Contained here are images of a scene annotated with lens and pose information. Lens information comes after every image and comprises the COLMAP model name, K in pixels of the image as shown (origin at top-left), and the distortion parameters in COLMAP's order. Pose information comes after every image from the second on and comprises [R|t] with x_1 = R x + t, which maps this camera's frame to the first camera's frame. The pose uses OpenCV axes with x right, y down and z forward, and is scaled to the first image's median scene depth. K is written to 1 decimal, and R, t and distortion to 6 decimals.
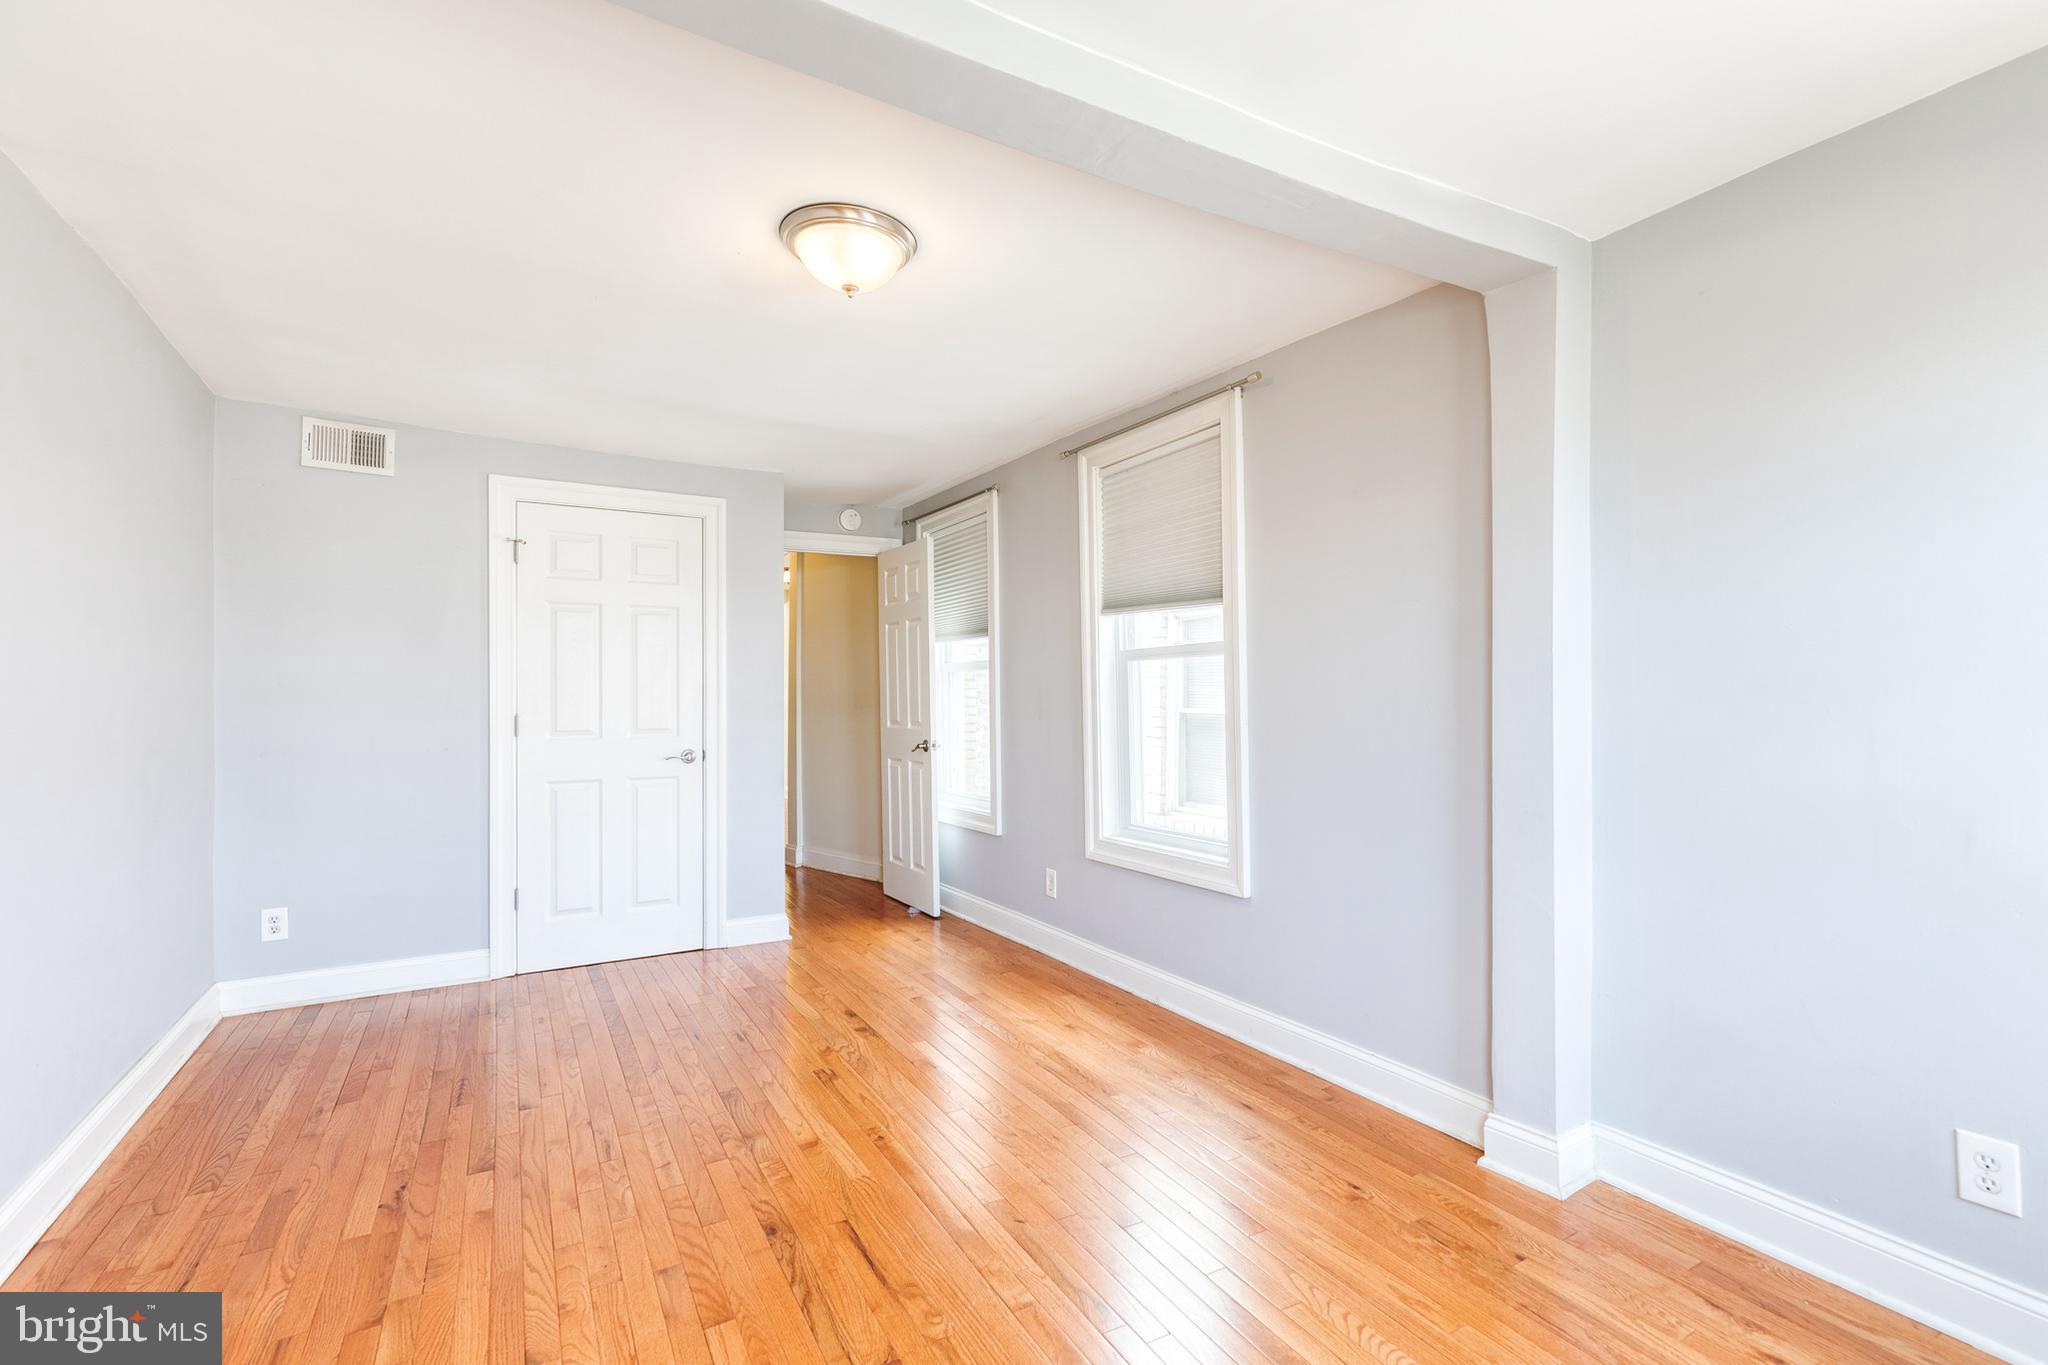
lens RADIAL K [[943.0, 0, 1036.4], [0, 943.0, 696.1], [0, 0, 1]] dist [0.013182, 0.000216]
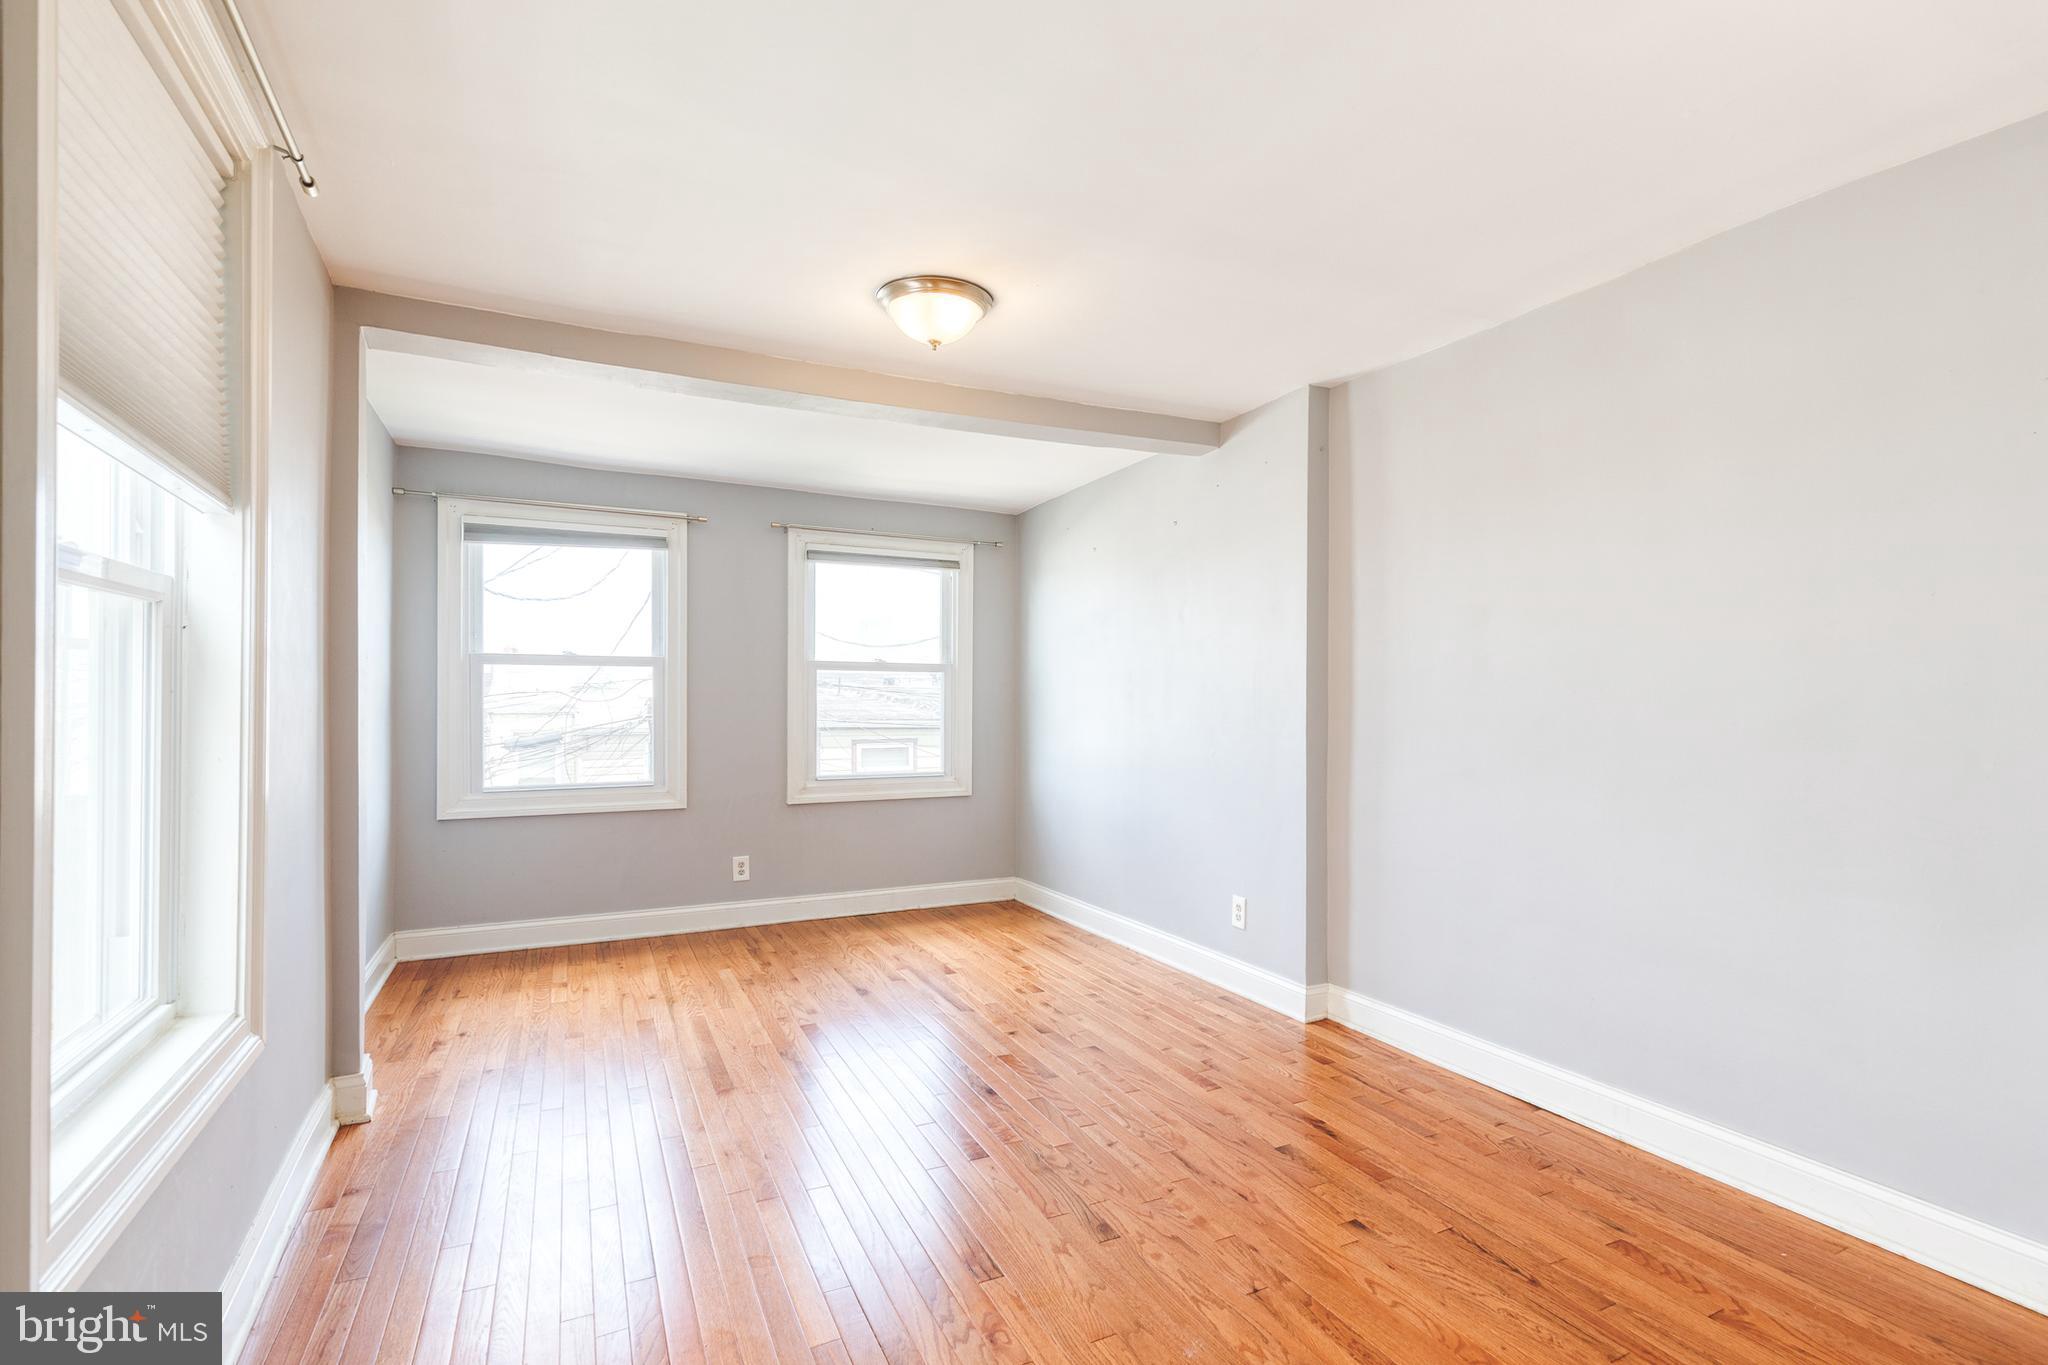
lens RADIAL K [[943.0, 0, 1036.4], [0, 943.0, 696.1], [0, 0, 1]] dist [0.013182, 0.000216]
pose [[-0.998475, 0.004401, 0.055028, -0.326619], [0.004361, 0.999990, -0.000841, 0.000500], [-0.055031, -0.000599, -0.998484, 1.814669]]
